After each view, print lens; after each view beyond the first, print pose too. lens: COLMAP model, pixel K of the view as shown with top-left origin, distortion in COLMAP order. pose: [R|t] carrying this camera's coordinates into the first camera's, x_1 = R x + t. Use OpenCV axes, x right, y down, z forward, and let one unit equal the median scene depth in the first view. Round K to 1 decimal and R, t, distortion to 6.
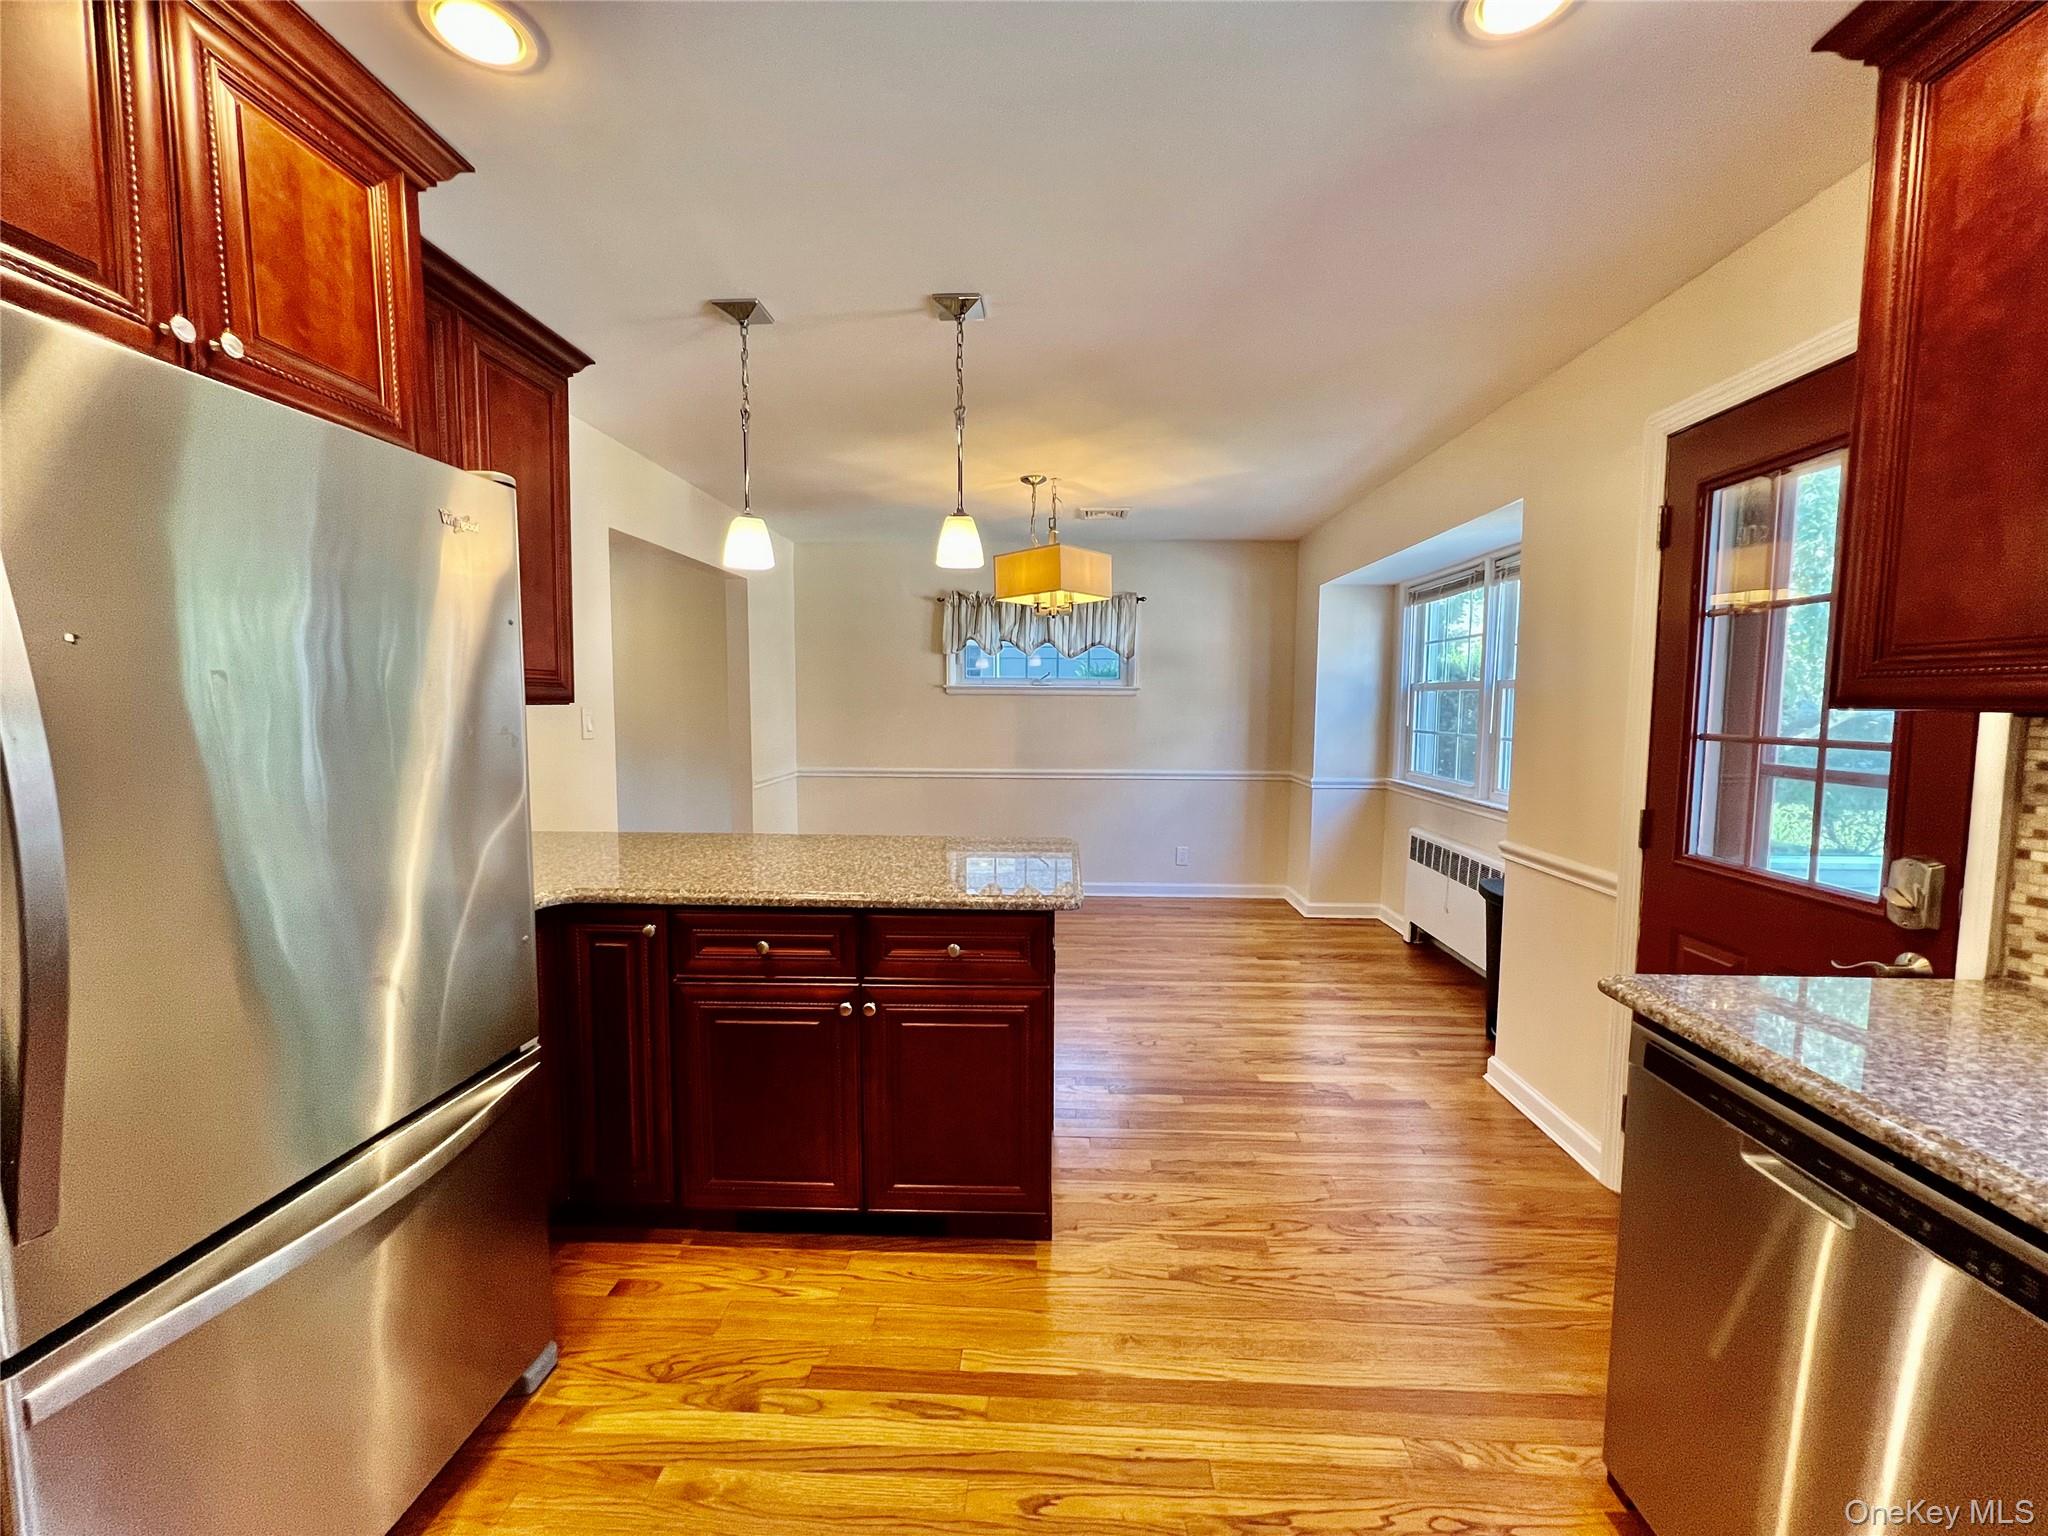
lens RADIAL K [[816.9, 0, 1027.8], [0, 816.9, 765.8], [0, 0, 1]] dist [-0.002093, 0.000222]
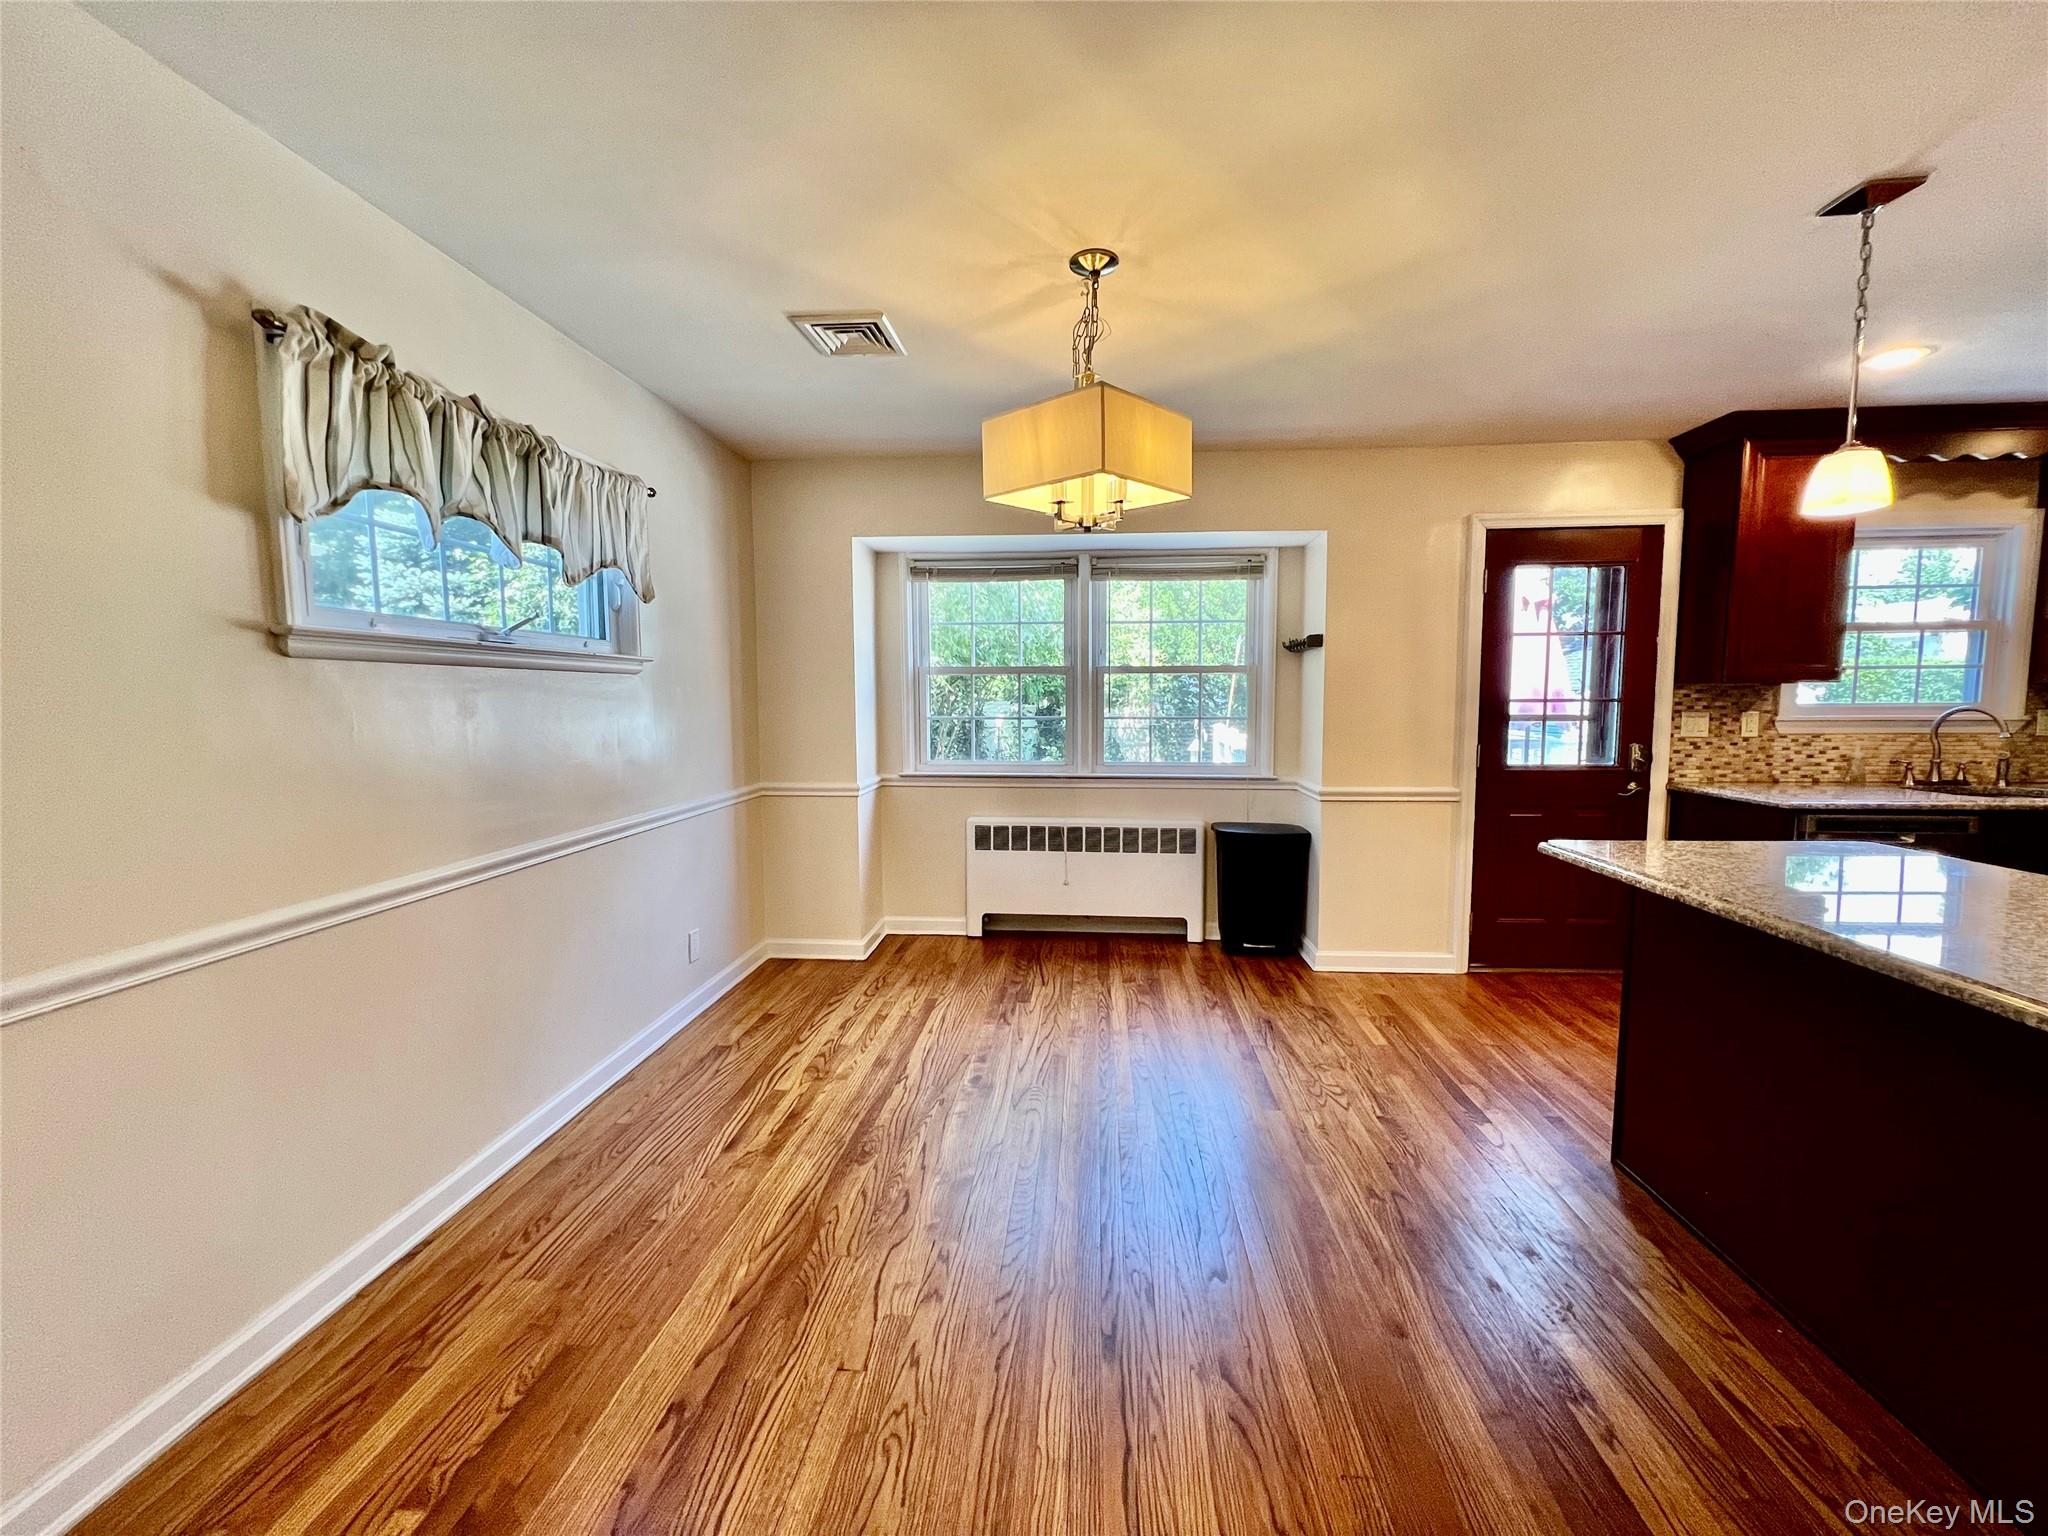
lens RADIAL K [[816.9, 0, 1028.4], [0, 816.9, 760.0], [0, 0, 1]] dist [-0.002093, 0.000222]
pose [[0.035162, -0.080225, 0.996156, -0.530828], [0.085458, 0.993363, 0.076983, -0.067393], [-0.995721, 0.082423, 0.041784, 0.994388]]
